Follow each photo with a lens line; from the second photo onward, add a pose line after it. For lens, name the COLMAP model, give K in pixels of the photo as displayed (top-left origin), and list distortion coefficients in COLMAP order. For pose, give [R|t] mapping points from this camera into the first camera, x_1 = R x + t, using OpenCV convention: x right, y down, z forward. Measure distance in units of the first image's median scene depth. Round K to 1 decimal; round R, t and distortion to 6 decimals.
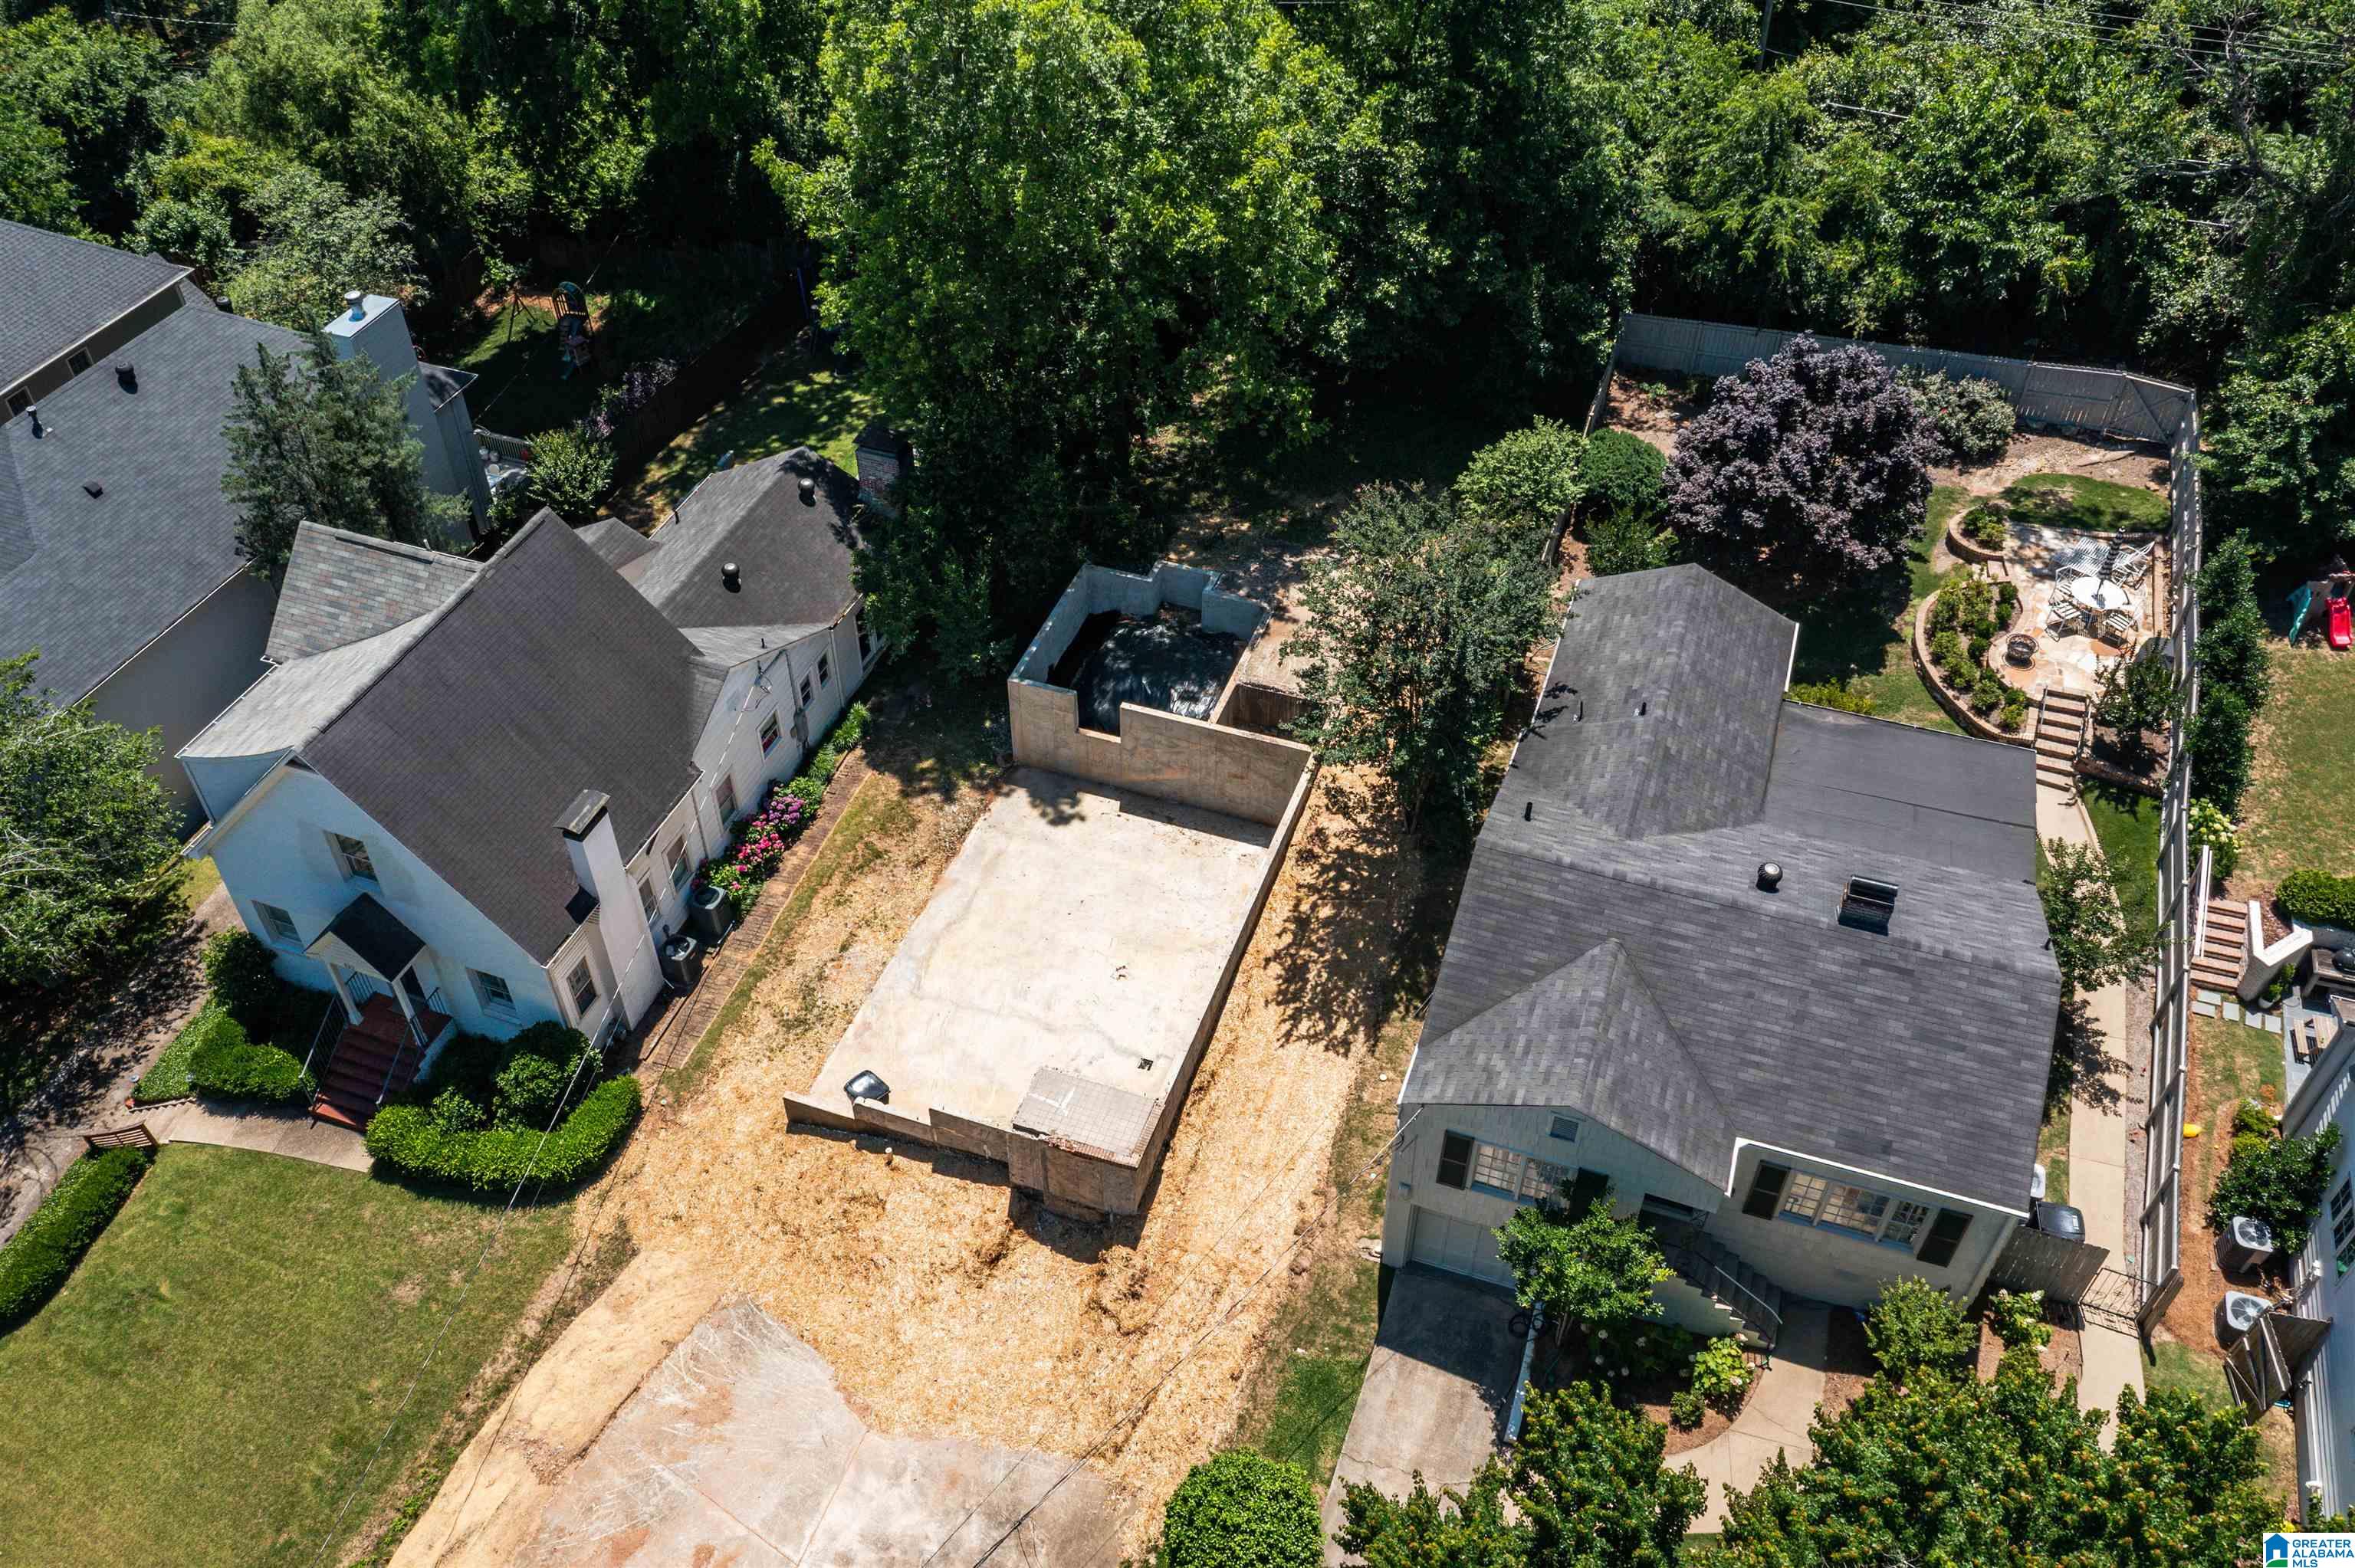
lens RADIAL K [[1851.5, 0, 1177.5], [0, 1851.5, 784.0], [0, 0, 1]] dist [-0.031826, 0.016207]
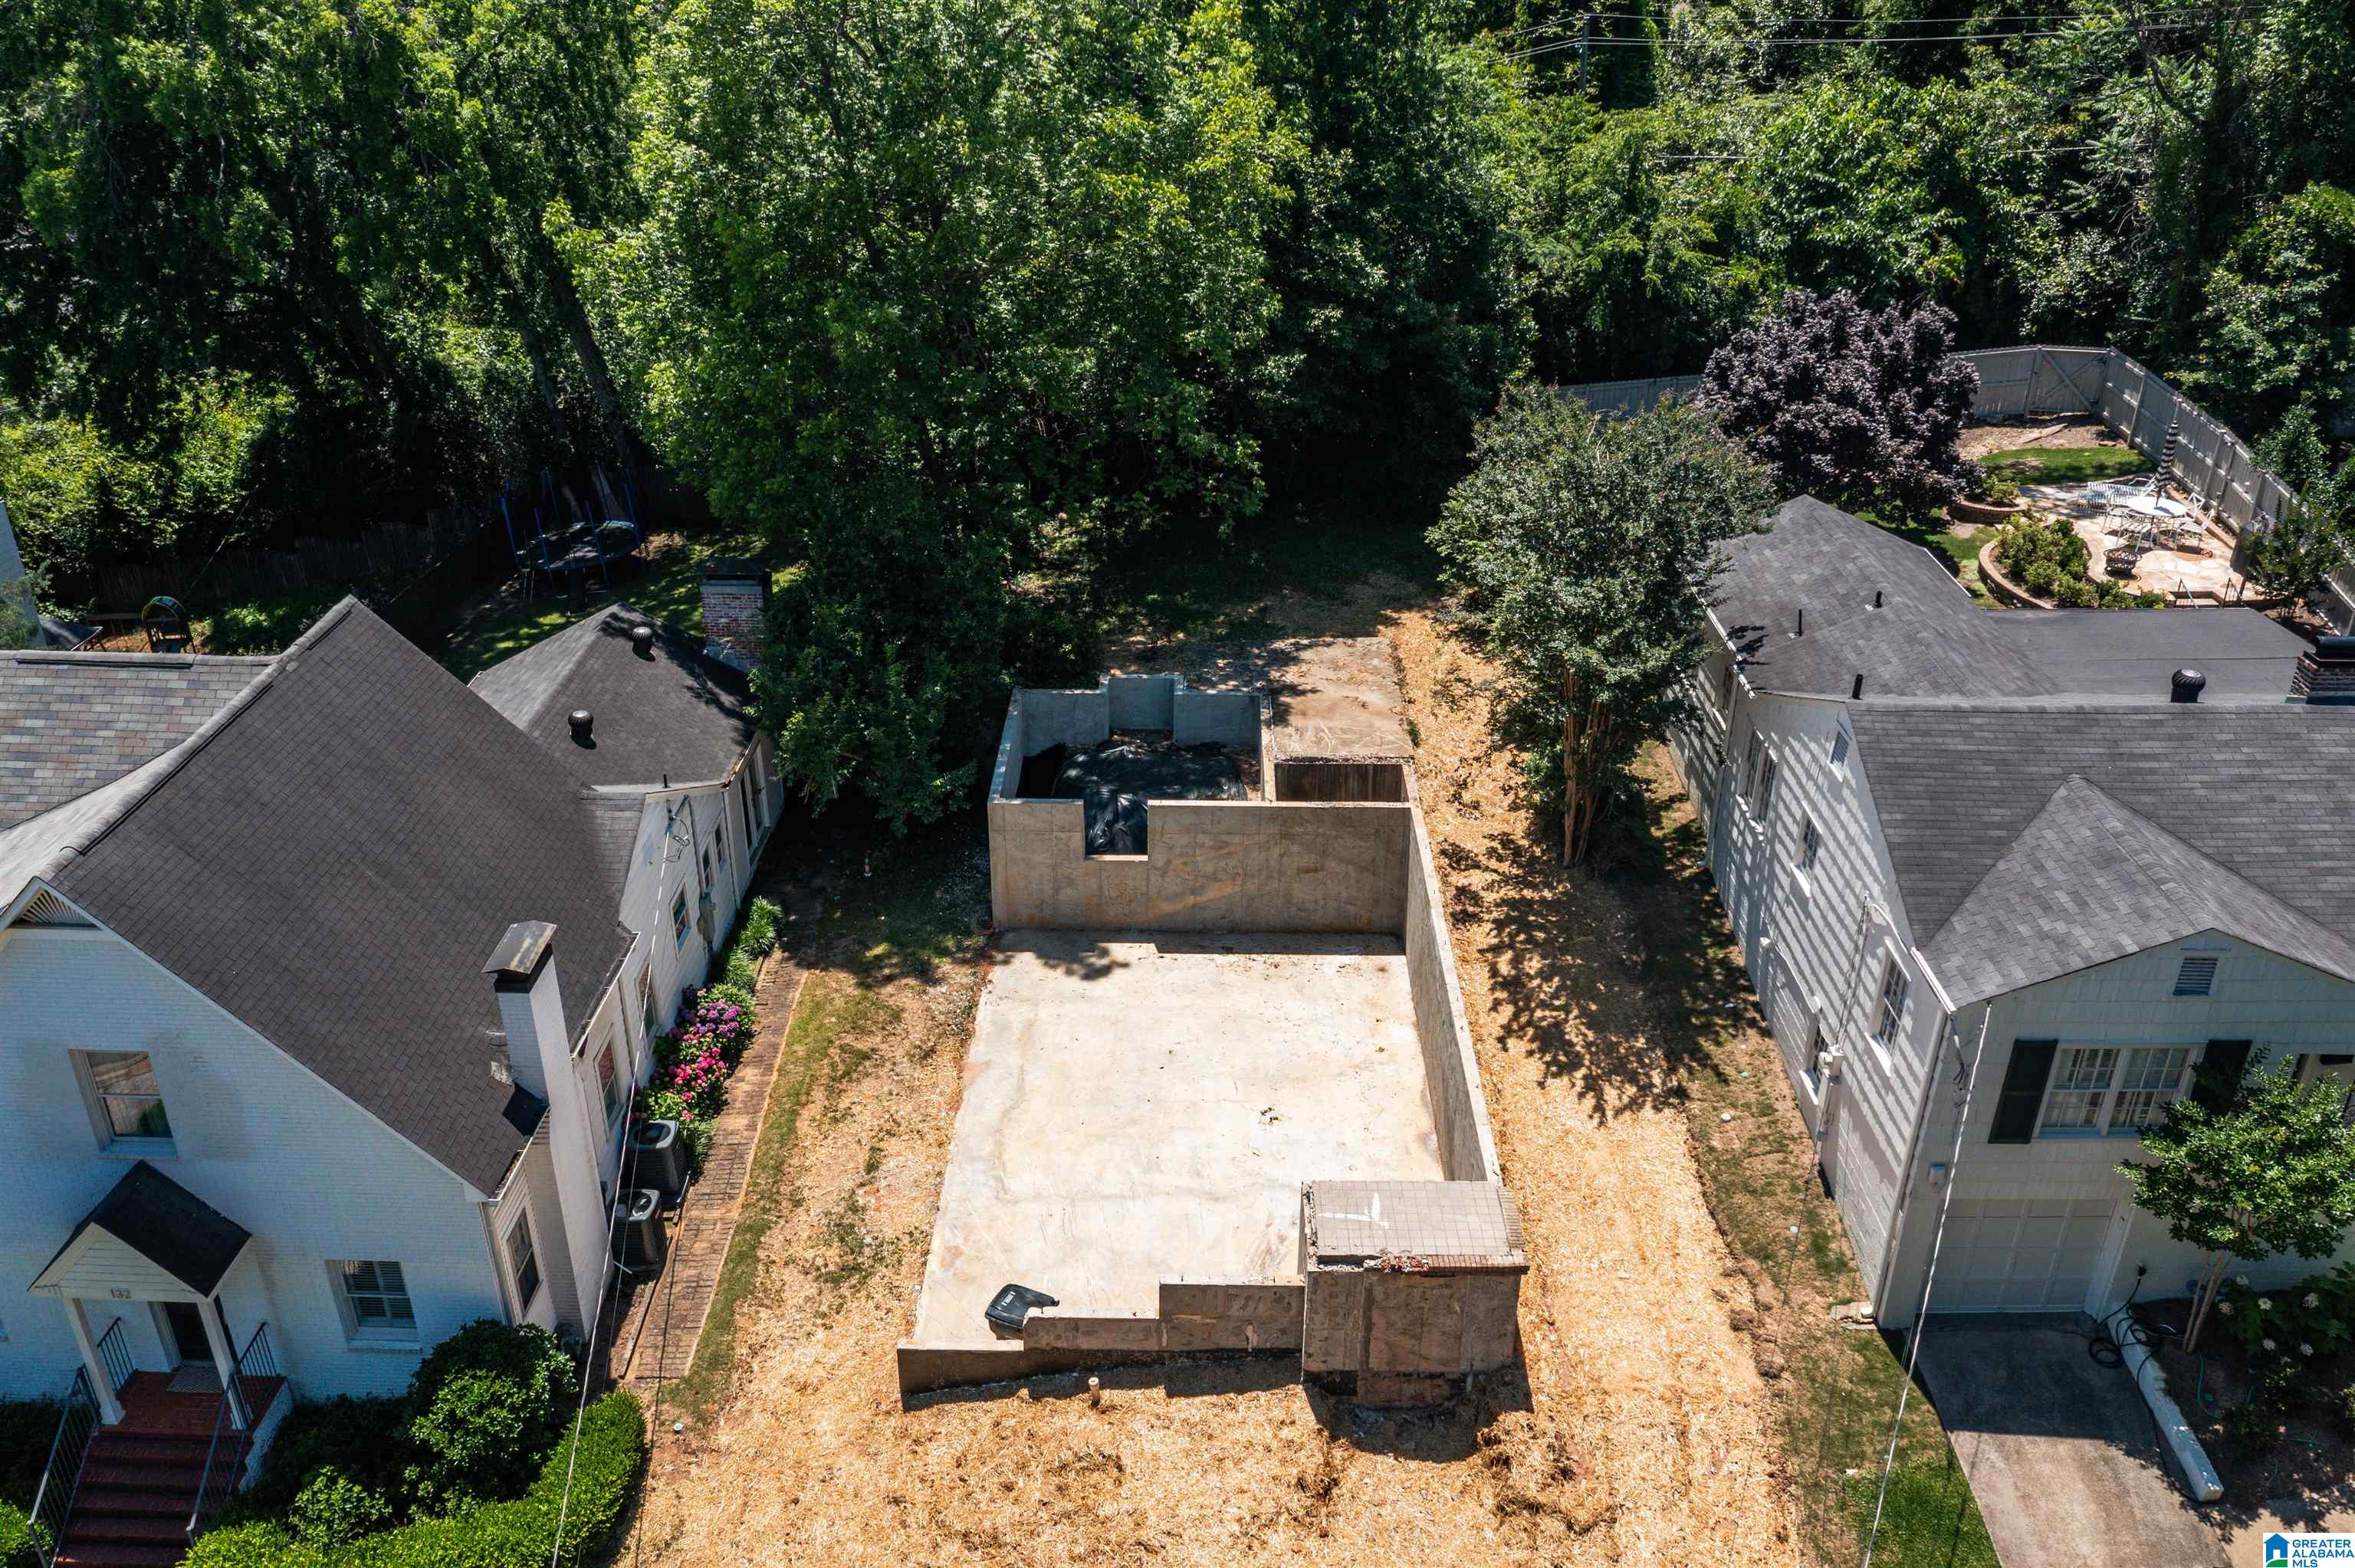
lens RADIAL K [[1857.0, 0, 1181.2], [0, 1857.0, 782.7], [0, 0, 1]] dist [-0.033209, 0.005642]
pose [[0.947527, -0.144742, 0.285029, -0.255551], [0.217317, 0.945560, -0.242261, 0.150069], [-0.234447, 0.291491, 0.927398, 0.311464]]
